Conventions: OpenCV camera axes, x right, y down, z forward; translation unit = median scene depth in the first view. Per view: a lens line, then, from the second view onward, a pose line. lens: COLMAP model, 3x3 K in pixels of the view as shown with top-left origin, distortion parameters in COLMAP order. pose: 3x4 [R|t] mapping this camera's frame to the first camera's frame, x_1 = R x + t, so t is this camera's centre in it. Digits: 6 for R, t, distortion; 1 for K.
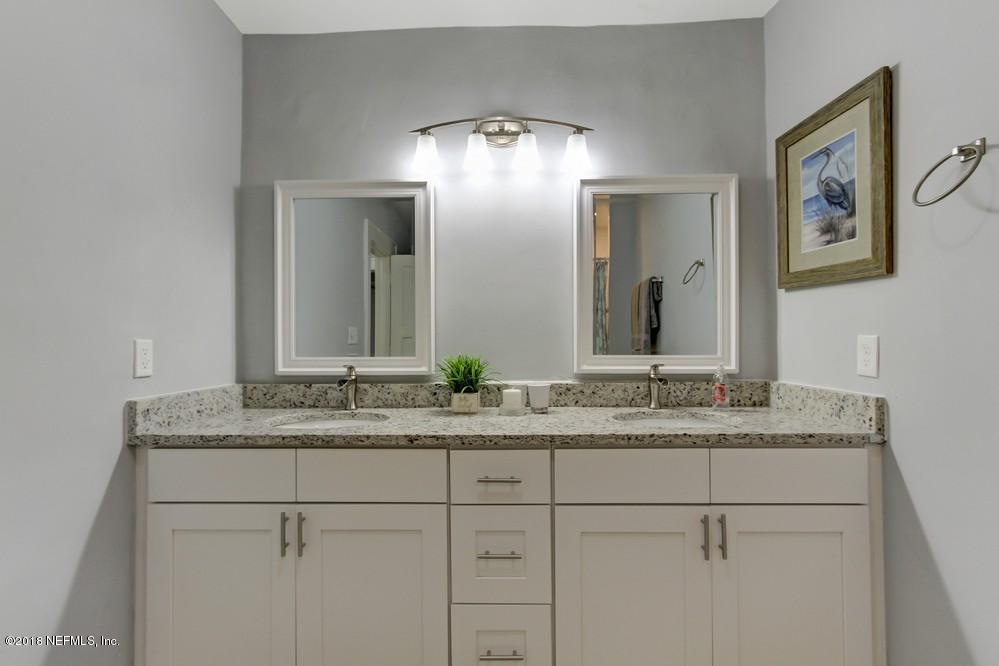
lens RADIAL K [[461.2, 0, 496.8], [0, 461.2, 337.2], [0, 0, 1]] dist [-0.010777, -0.000142]
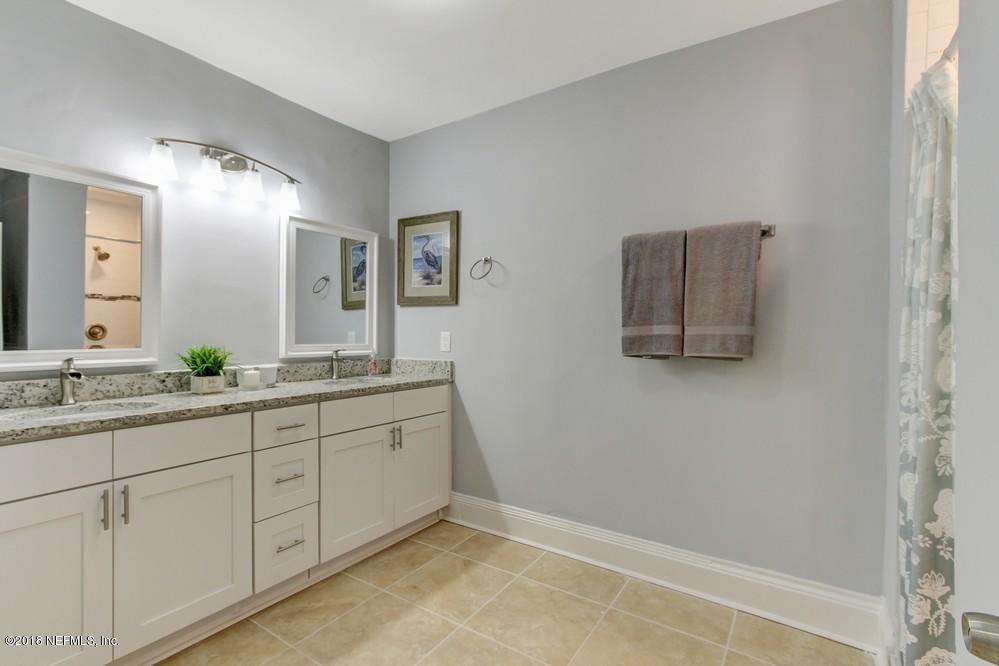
lens RADIAL K [[461.4, 0, 498.0], [0, 461.4, 332.7], [0, 0, 1]] dist [0.000763, 0.000598]
pose [[0.545315, 0.008536, 0.838188, -0.703950], [-0.008778, 0.999951, -0.004473, 0.005224], [-0.838185, -0.004919, 0.545364, -0.299181]]
